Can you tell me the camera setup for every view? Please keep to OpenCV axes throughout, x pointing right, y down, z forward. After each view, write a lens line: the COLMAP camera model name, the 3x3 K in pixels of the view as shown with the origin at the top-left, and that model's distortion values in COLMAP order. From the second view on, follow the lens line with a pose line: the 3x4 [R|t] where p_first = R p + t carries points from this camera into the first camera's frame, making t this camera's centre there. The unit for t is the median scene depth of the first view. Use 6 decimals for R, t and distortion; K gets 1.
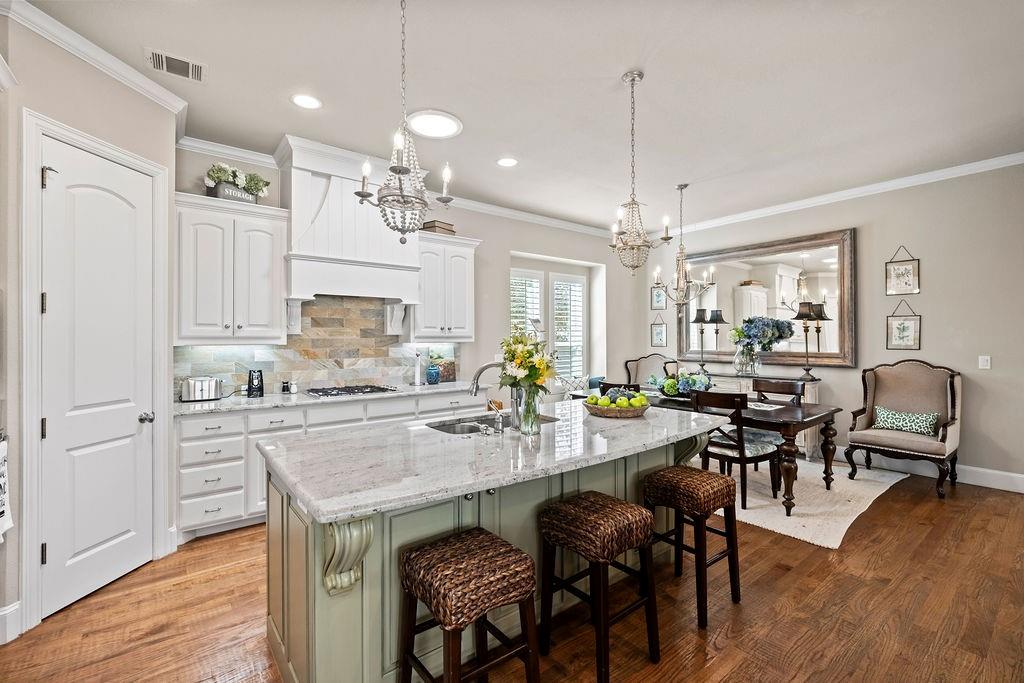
lens RADIAL K [[446.7, 0, 504.8], [0, 446.7, 338.3], [0, 0, 1]] dist [-0.012802, 0.000109]
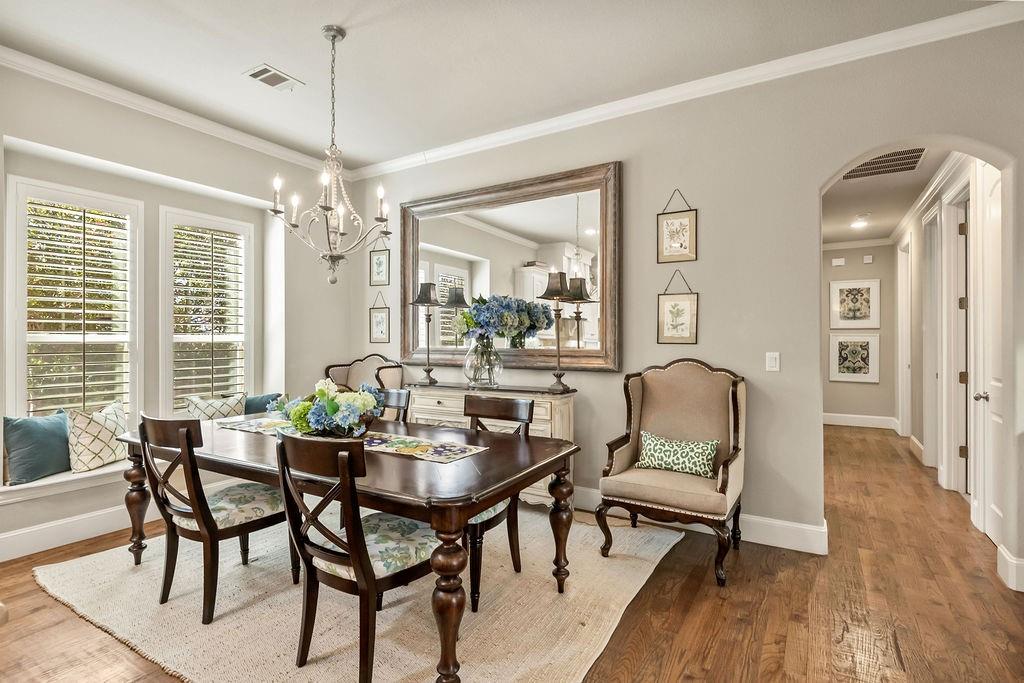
lens RADIAL K [[485.7, 0, 517.1], [0, 485.7, 339.3], [0, 0, 1]] dist [0.003112, -0.001544]
pose [[0.931901, 0.004447, 0.362686, 0.405050], [-0.004068, 0.999990, -0.001810, 0.020686], [-0.362690, 0.000211, 0.931910, 0.398812]]
